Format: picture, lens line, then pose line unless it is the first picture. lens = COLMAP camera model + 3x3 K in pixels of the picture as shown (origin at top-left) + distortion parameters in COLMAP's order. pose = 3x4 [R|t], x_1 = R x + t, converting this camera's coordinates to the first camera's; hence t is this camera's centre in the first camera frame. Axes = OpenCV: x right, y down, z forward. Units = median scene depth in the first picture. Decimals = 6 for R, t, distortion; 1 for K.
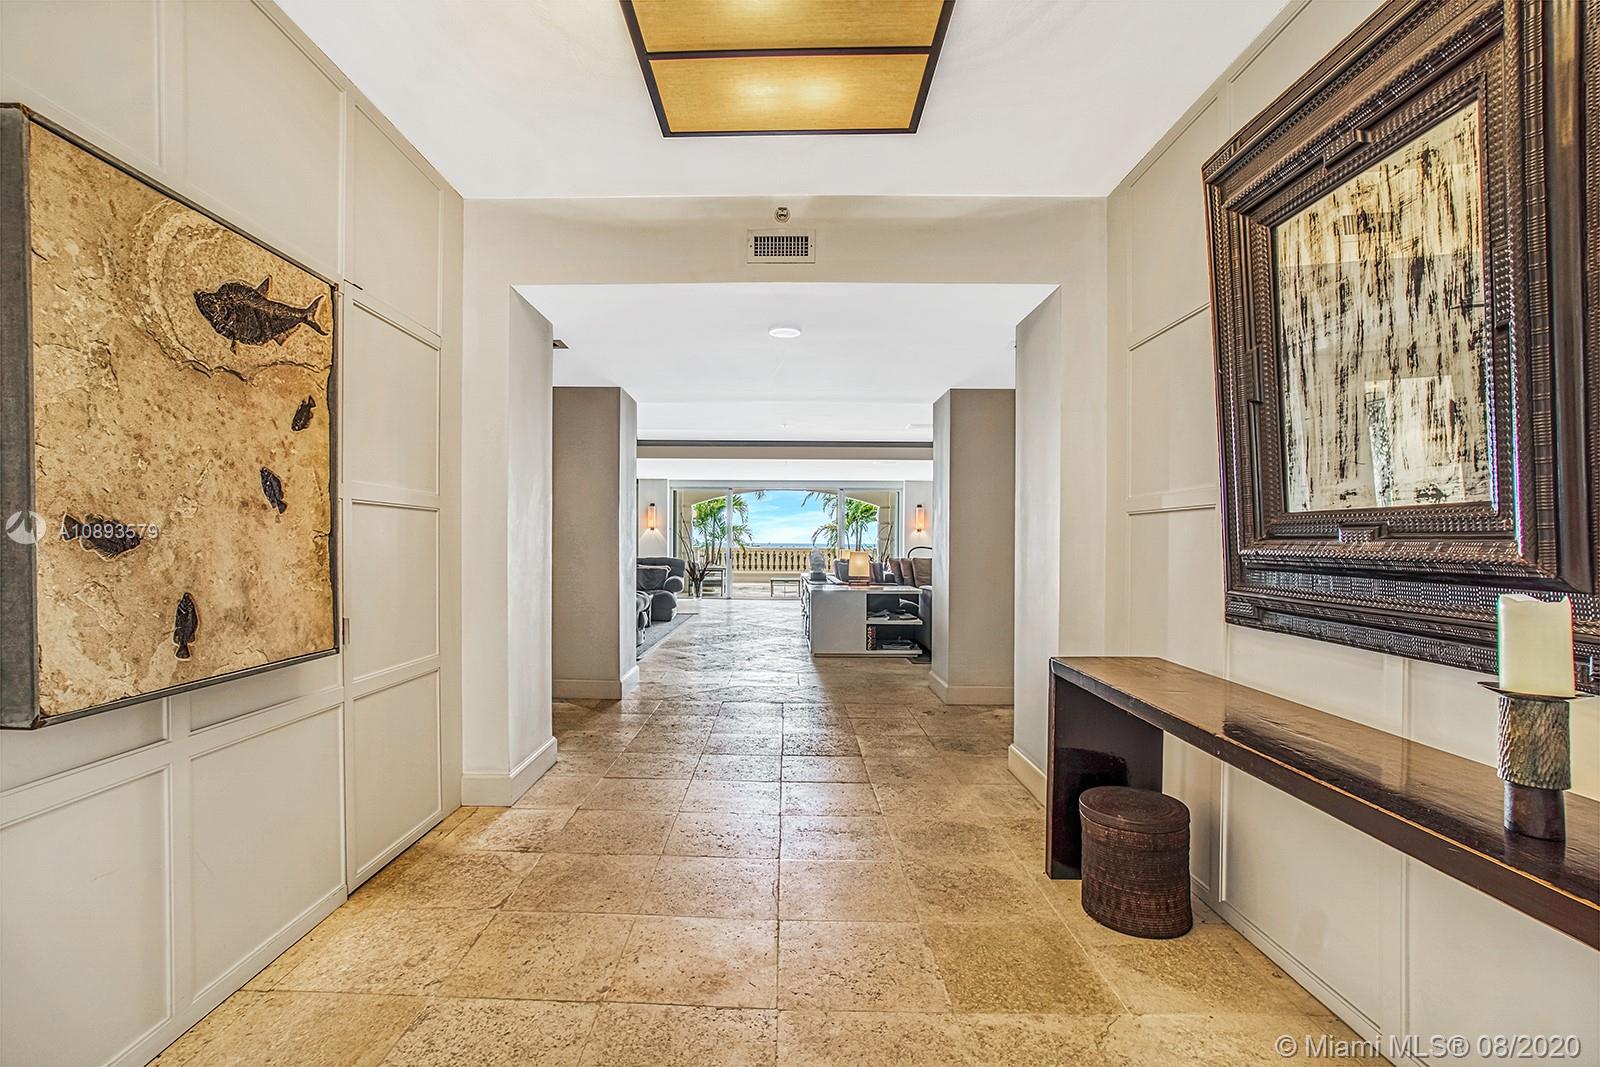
lens RADIAL K [[711.4, 0, 806.1], [0, 711.4, 538.7], [0, 0, 1]] dist [-0.003821, 0.002066]
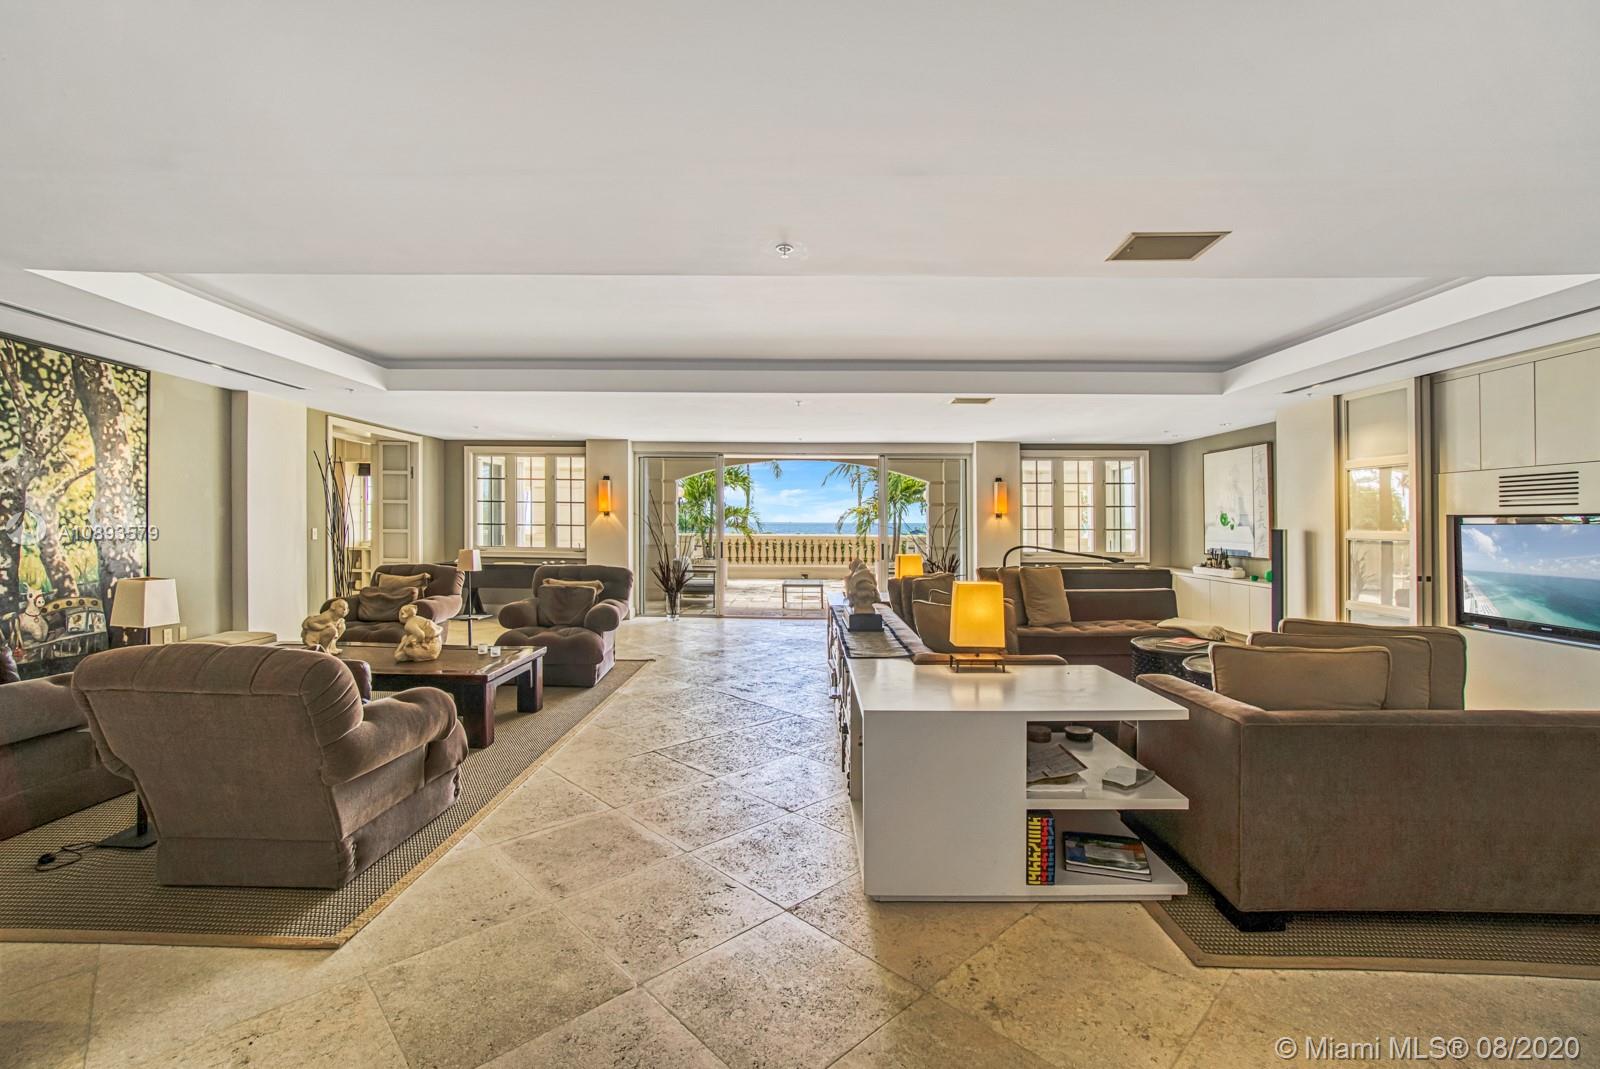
lens RADIAL K [[680.3, 0, 787.9], [0, 680.3, 536.3], [0, 0, 1]] dist [0.002358, 0.000652]
pose [[0.998458, 0.003730, -0.055393, -0.006080], [-0.002082, 0.999554, 0.029788, -0.009808], [0.055479, -0.029627, 0.998020, 0.279054]]
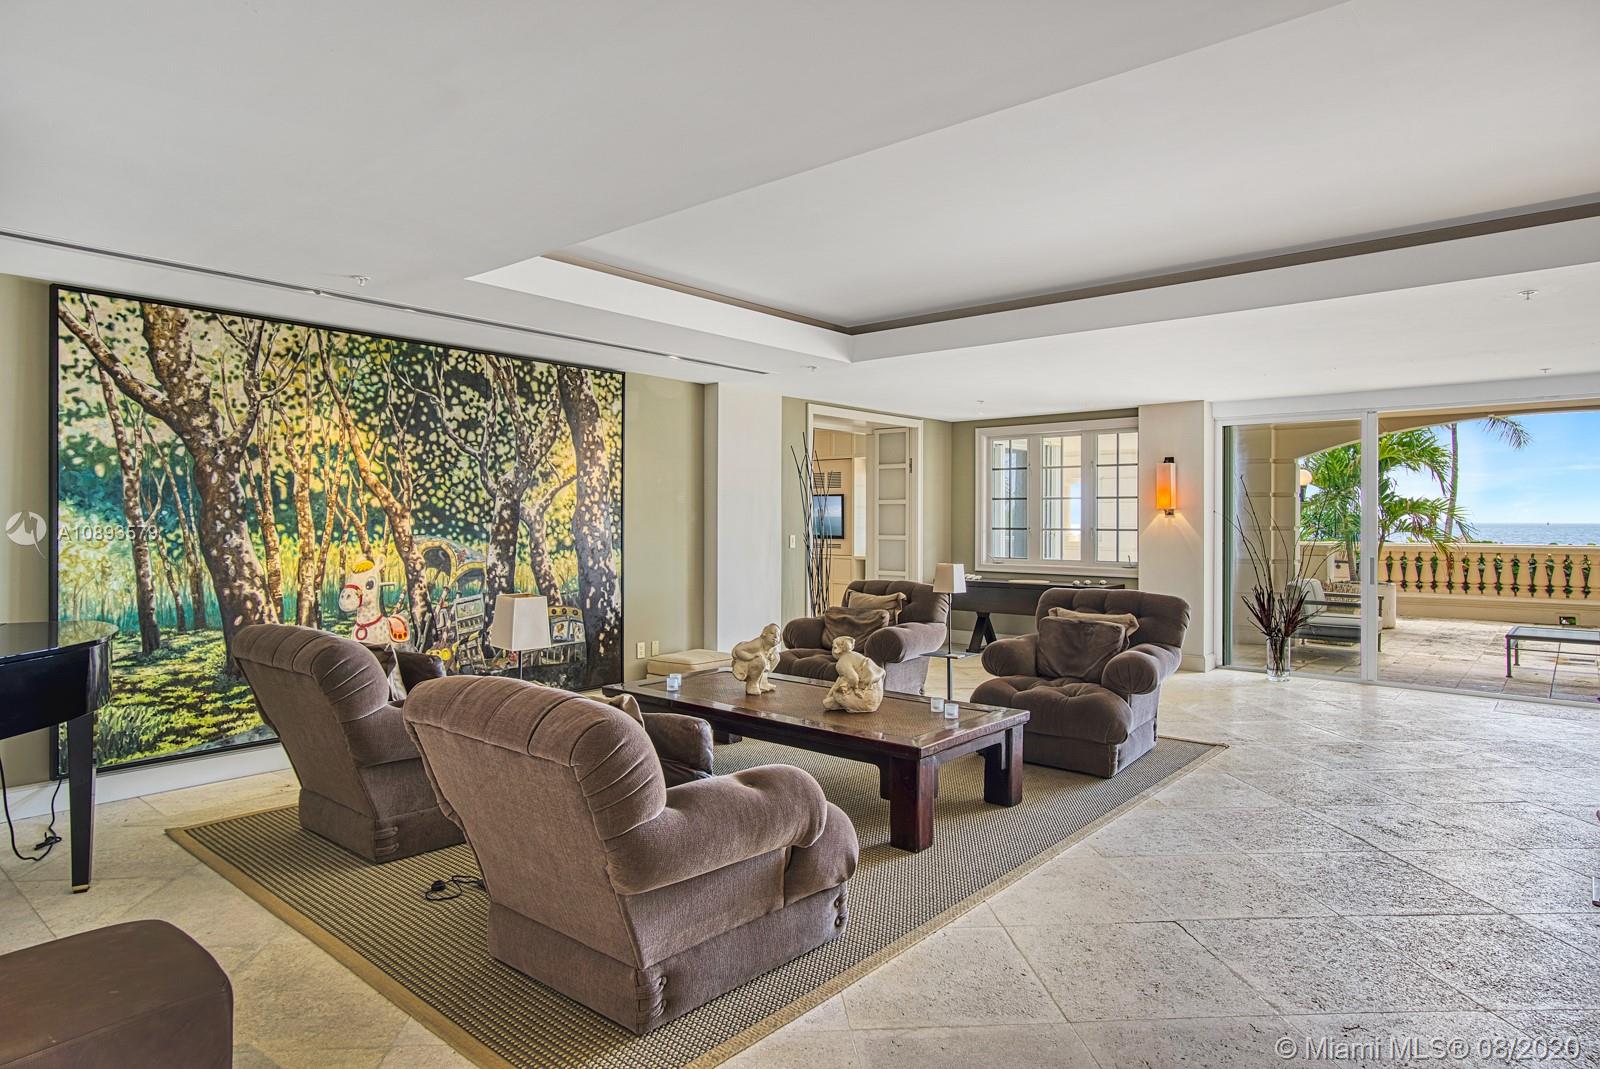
lens RADIAL K [[859.5, 0, 797.8], [0, 859.5, 531.7], [0, 0, 1]] dist [-0.017345, 0.006017]
pose [[0.713009, 0.003425, -0.701147, 0.000940], [0.010697, 0.999819, 0.015762, -0.010545], [0.701074, -0.018739, 0.712843, 0.333824]]
